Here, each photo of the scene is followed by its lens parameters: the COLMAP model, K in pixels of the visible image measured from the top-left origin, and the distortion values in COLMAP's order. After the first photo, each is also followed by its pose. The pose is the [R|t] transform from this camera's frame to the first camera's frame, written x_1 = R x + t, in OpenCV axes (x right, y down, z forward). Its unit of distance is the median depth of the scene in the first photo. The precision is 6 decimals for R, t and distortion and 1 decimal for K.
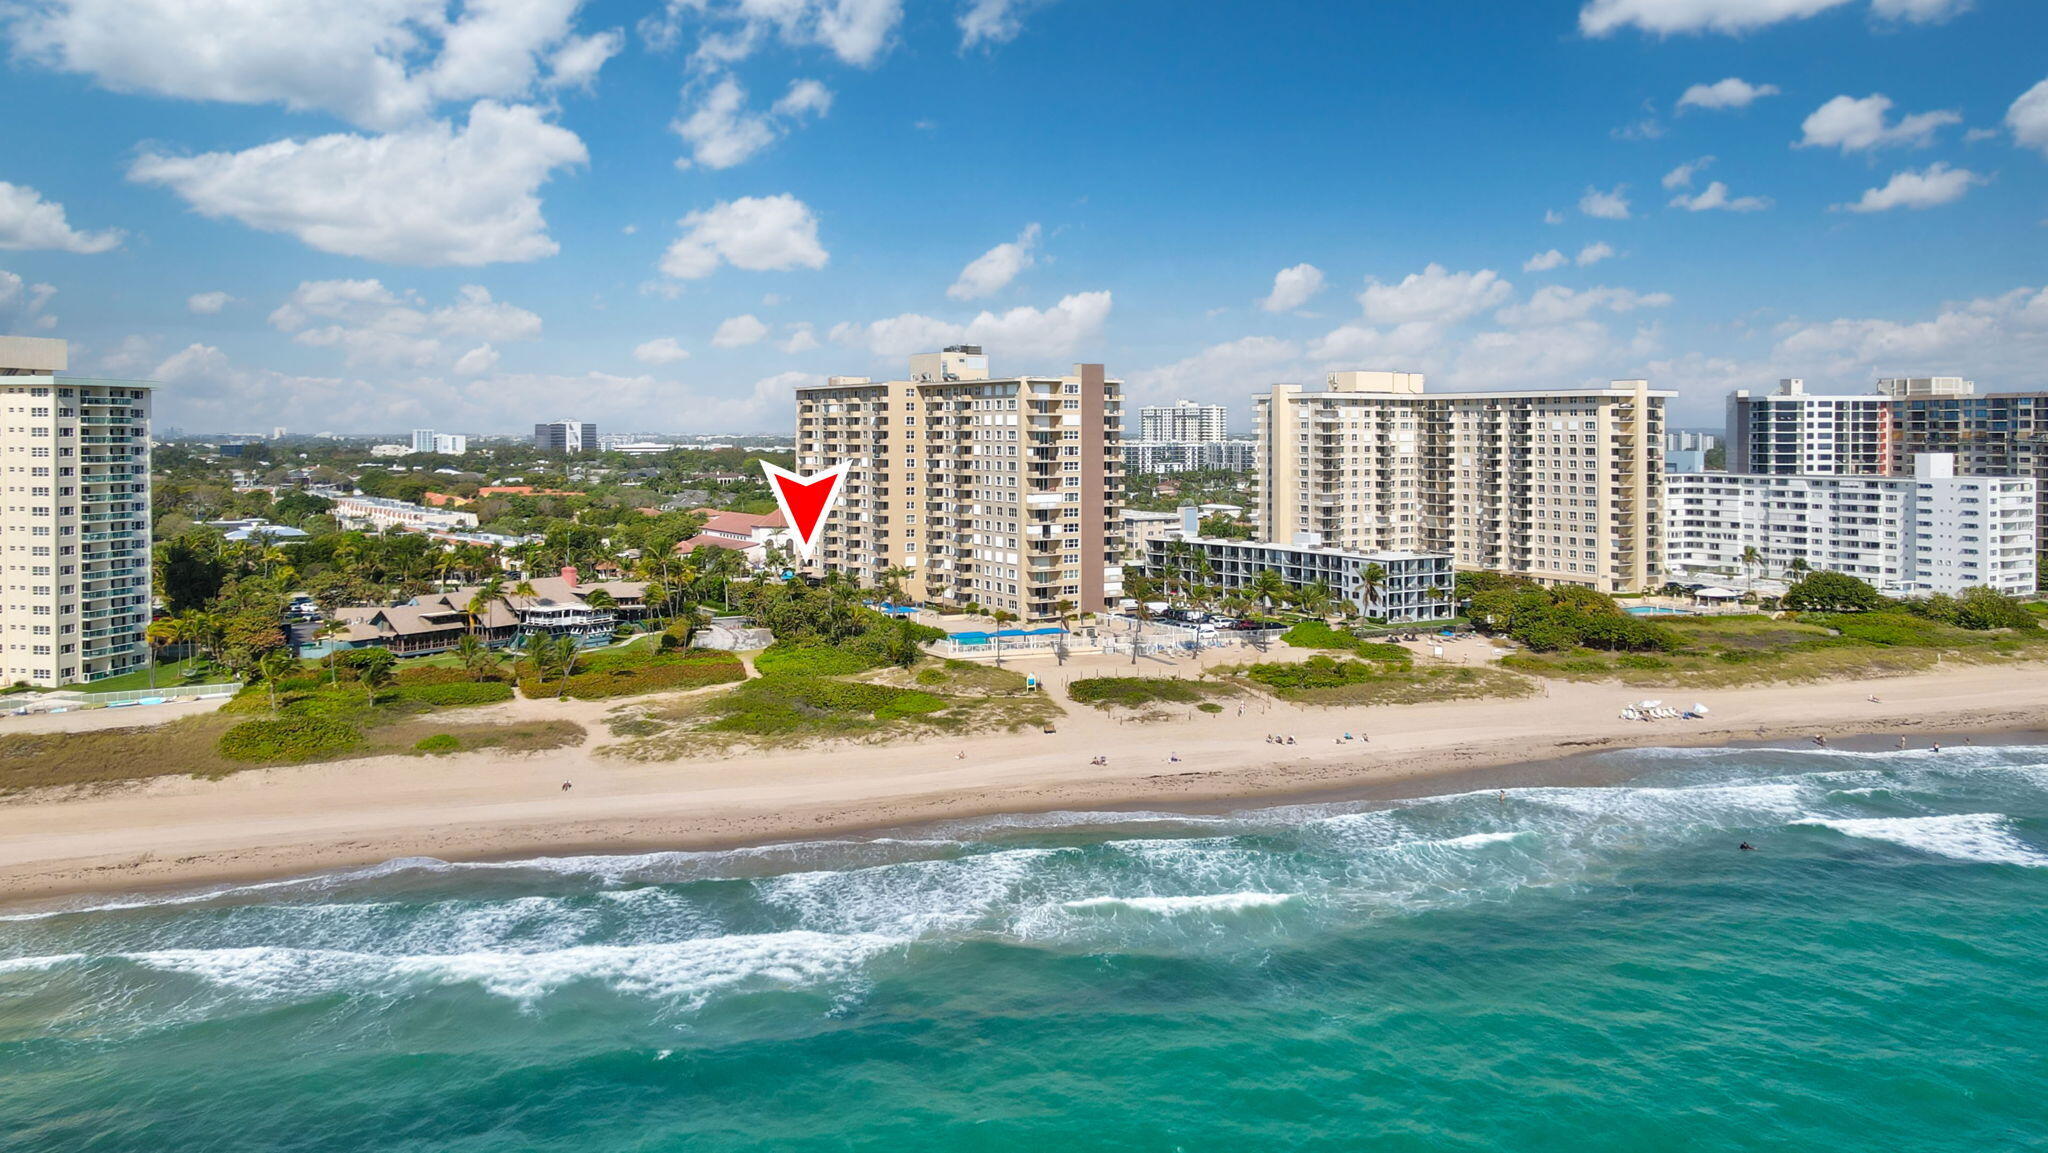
lens RADIAL K [[1627.5, 0, 1028.8], [0, 1627.5, 466.5], [0, 0, 1]] dist [0.008295, 0.001891]
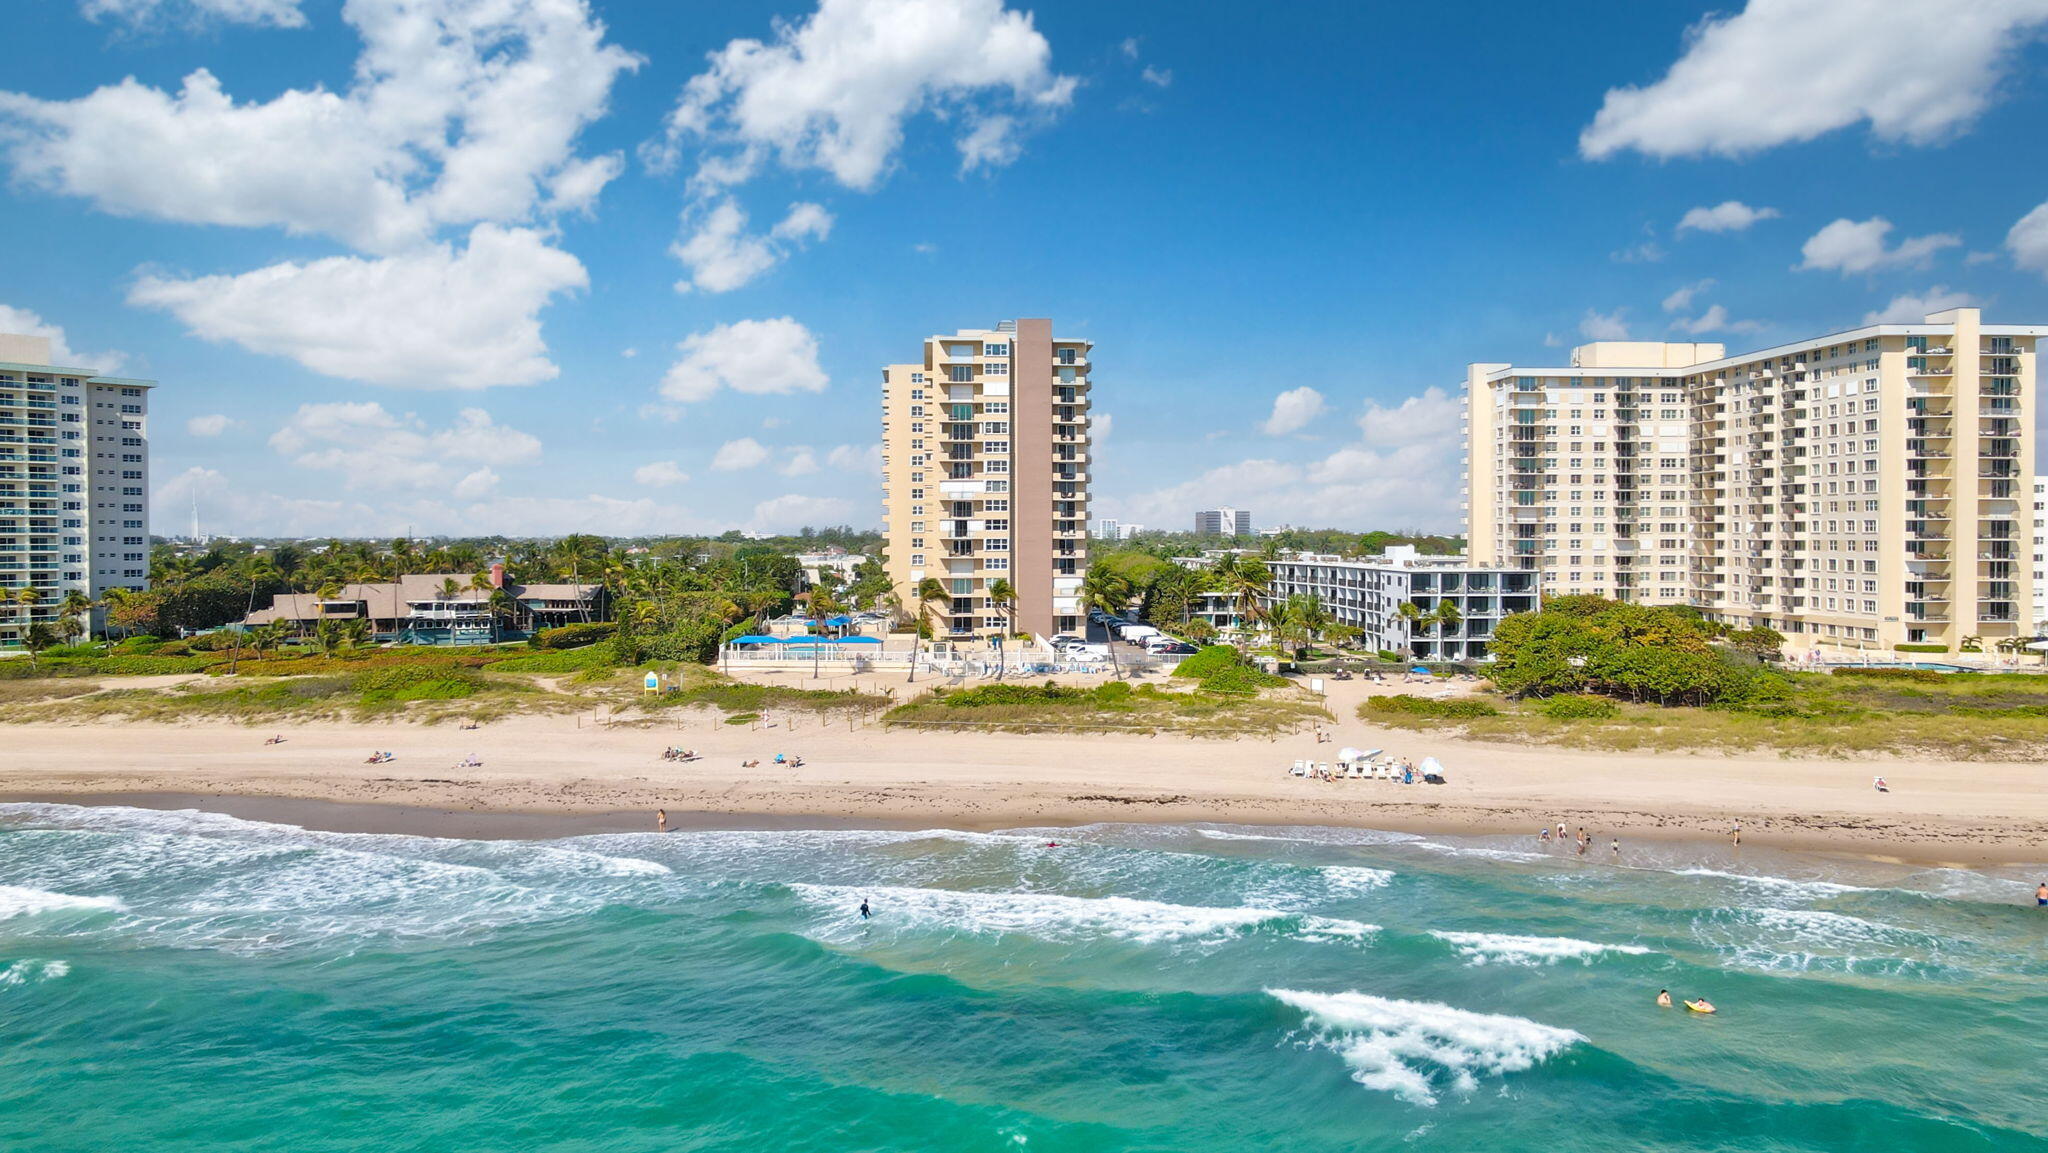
lens RADIAL K [[1561.9, 0, 1024.0], [0, 1561.9, 576.5], [0, 0, 1]] dist [0.033276, 0.003728]
pose [[0.877945, 0.010697, -0.478643, 0.349213], [-0.010424, 0.999940, 0.003227, 0.052206], [0.478649, 0.002157, 0.878004, 0.290587]]
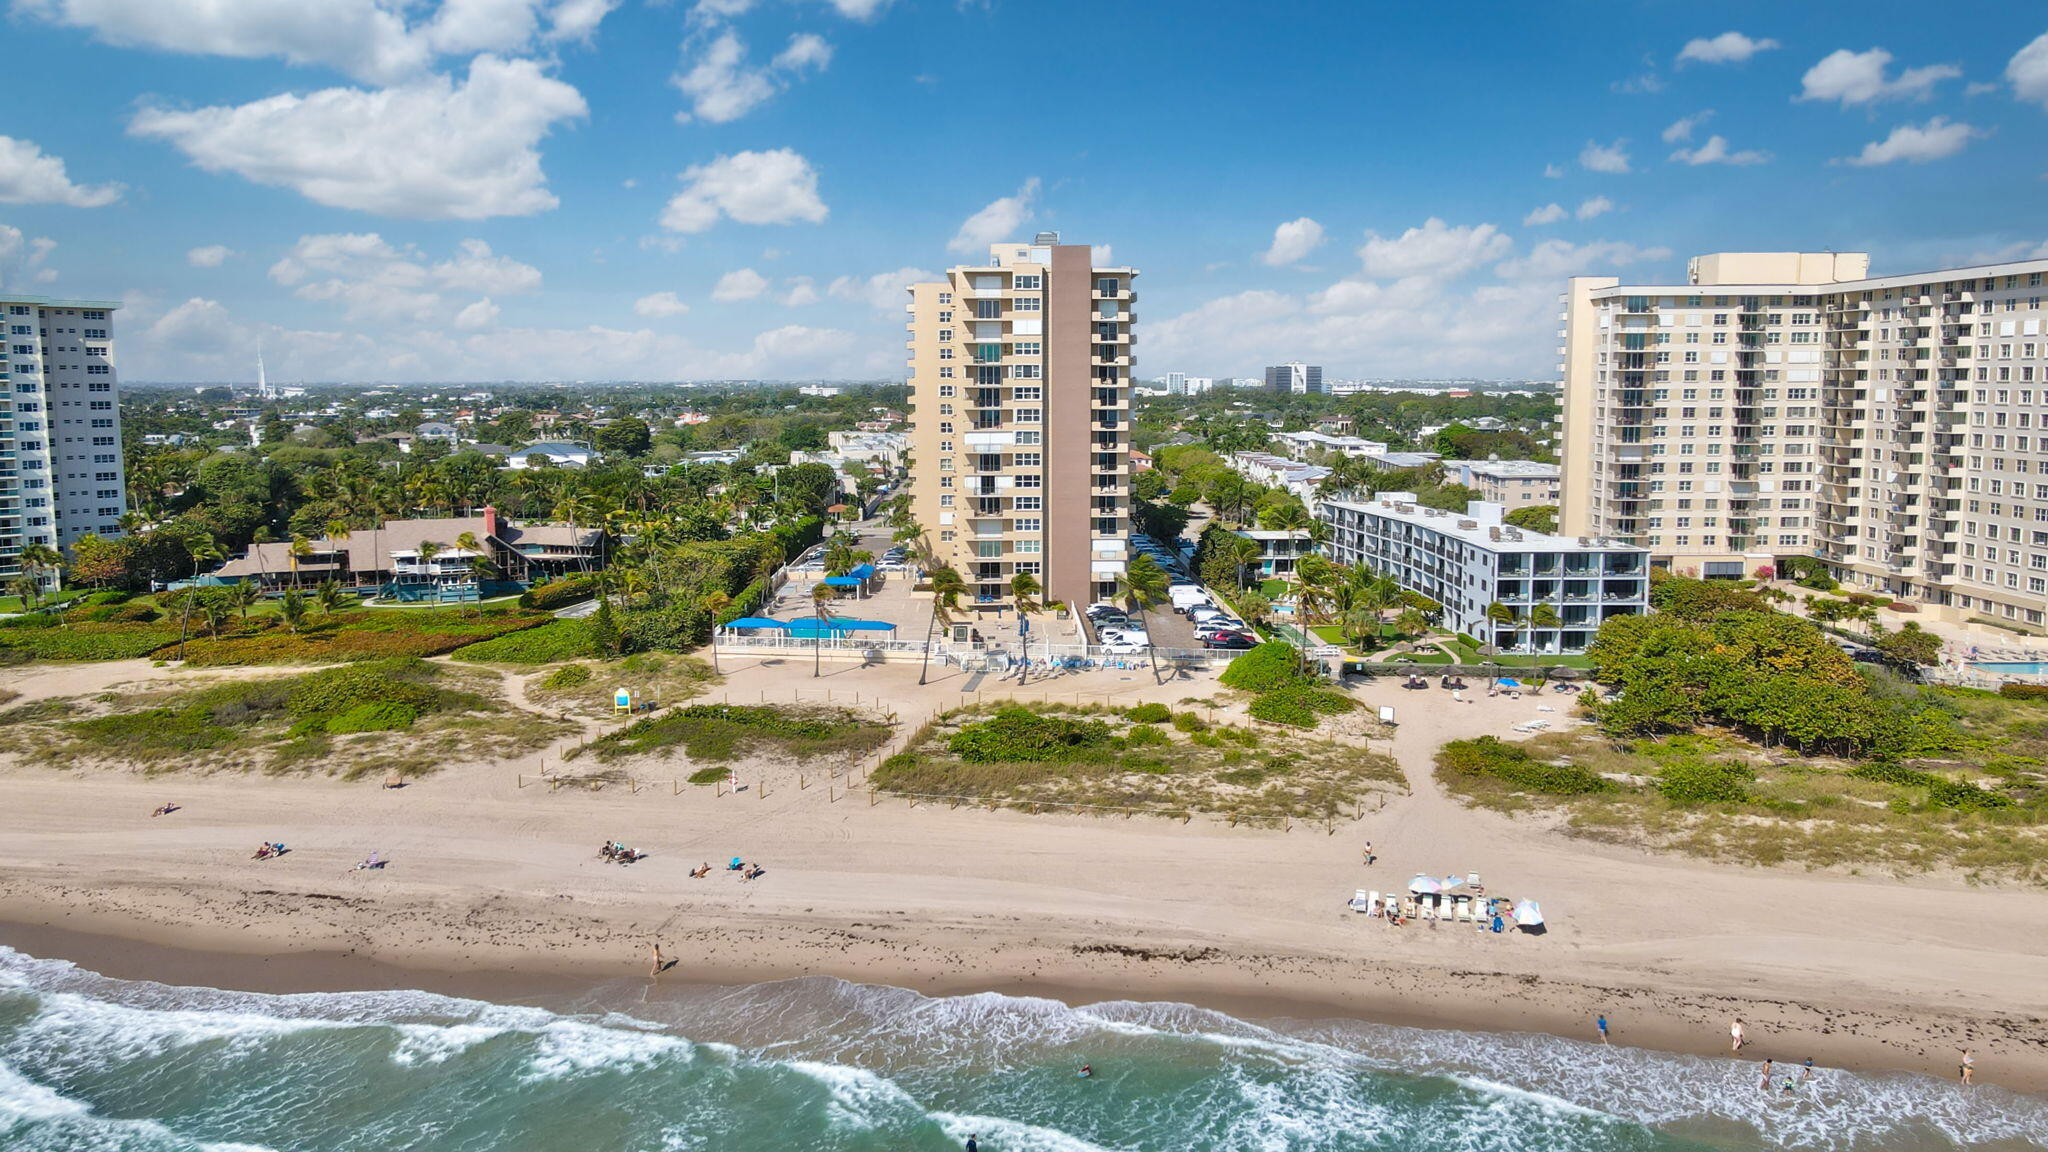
lens RADIAL K [[1561.9, 0, 1024.0], [0, 1561.9, 576.0], [0, 0, 1]] dist [0.033276, 0.003728]
pose [[0.856220, 0.063548, -0.512688, 0.325286], [-0.010993, 0.994422, 0.104900, 0.006394], [0.516494, -0.084181, 0.852143, 0.359940]]
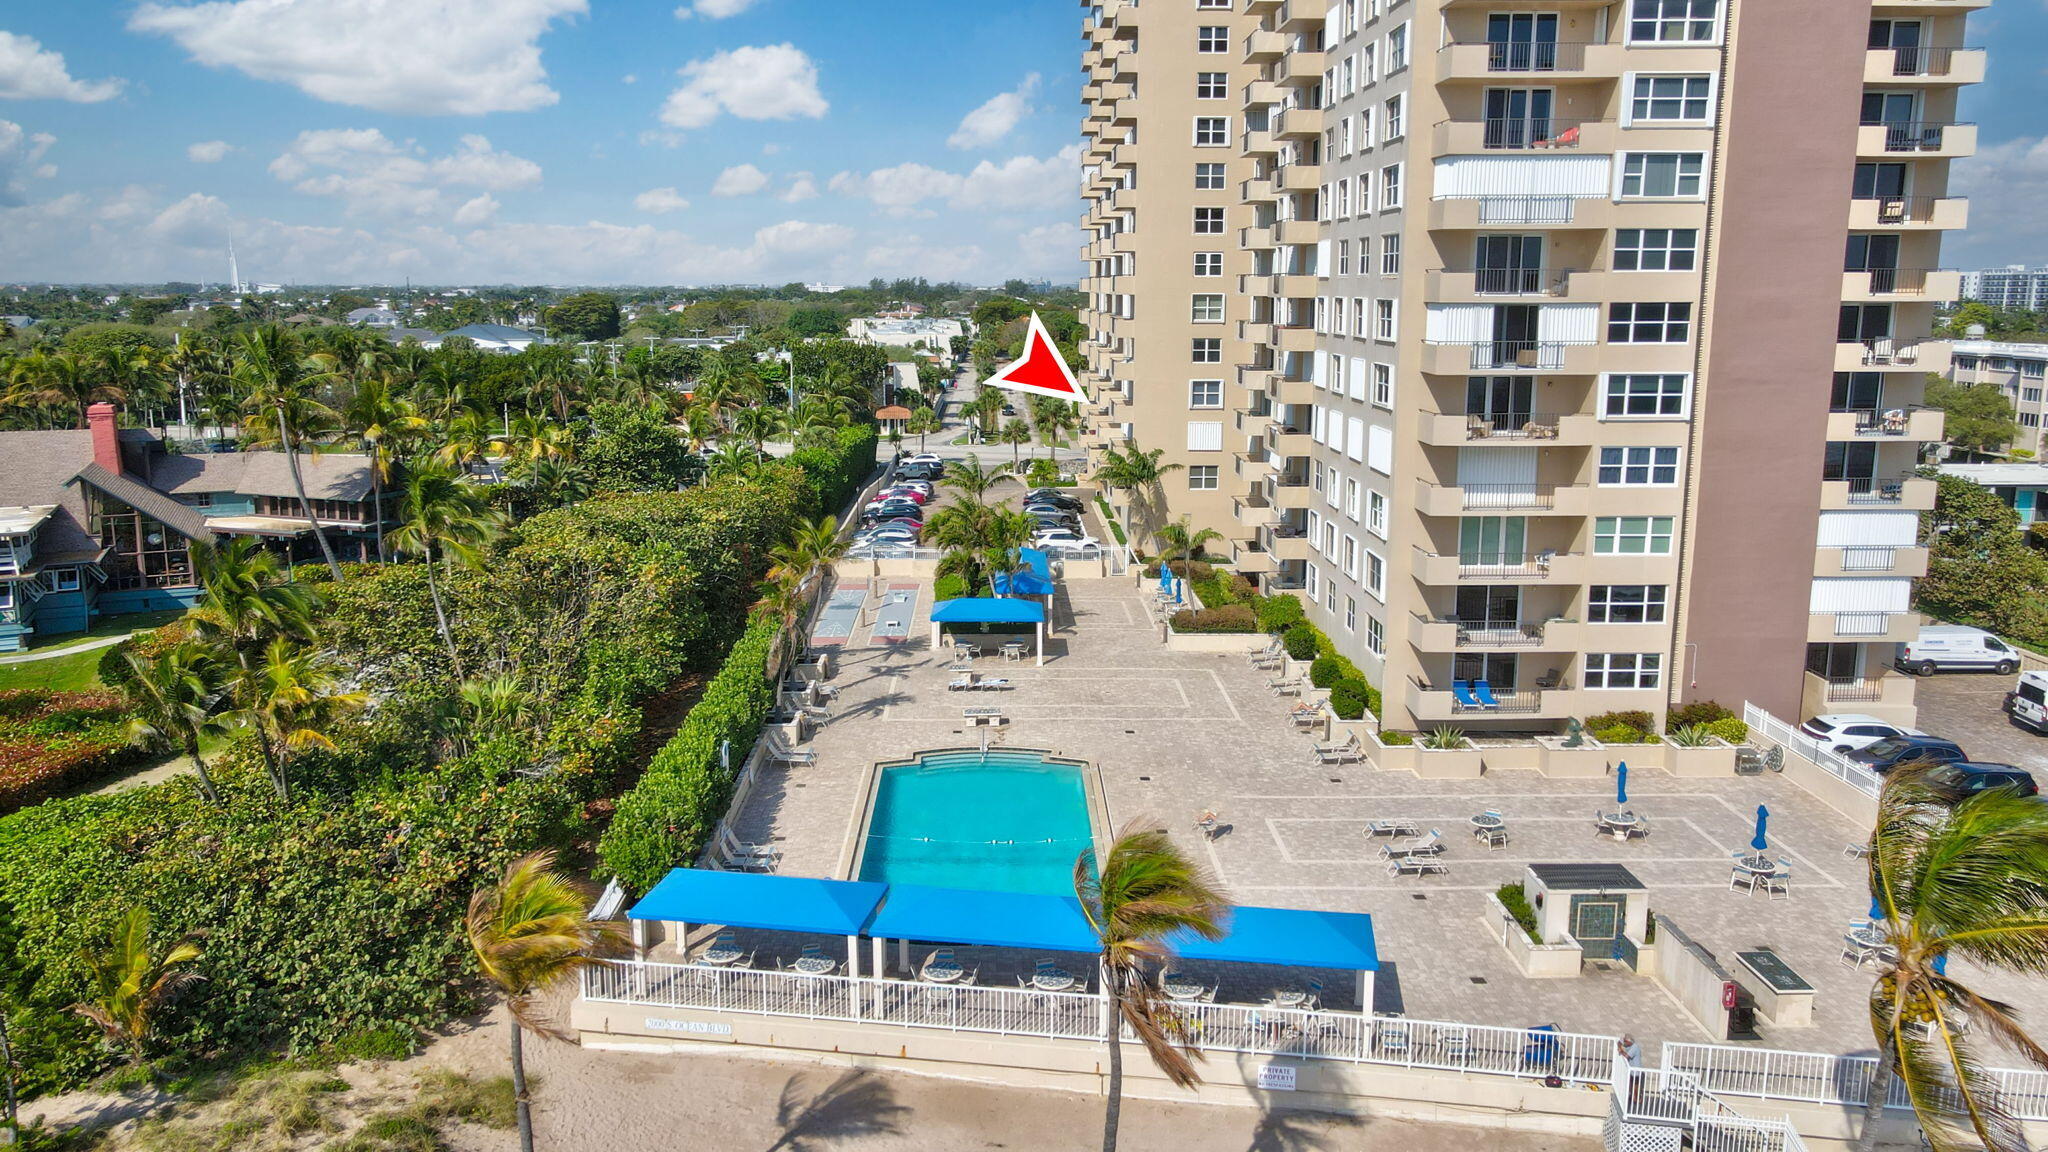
lens RADIAL K [[1502.3, 0, 1031.3], [0, 1502.3, 566.5], [0, 0, 1]] dist [0.001834, 0.003223]
pose [[0.860618, 0.095366, -0.500242, 0.050350], [-0.015170, 0.986674, 0.162001, 0.033420], [0.509025, -0.131832, 0.850596, 0.679051]]
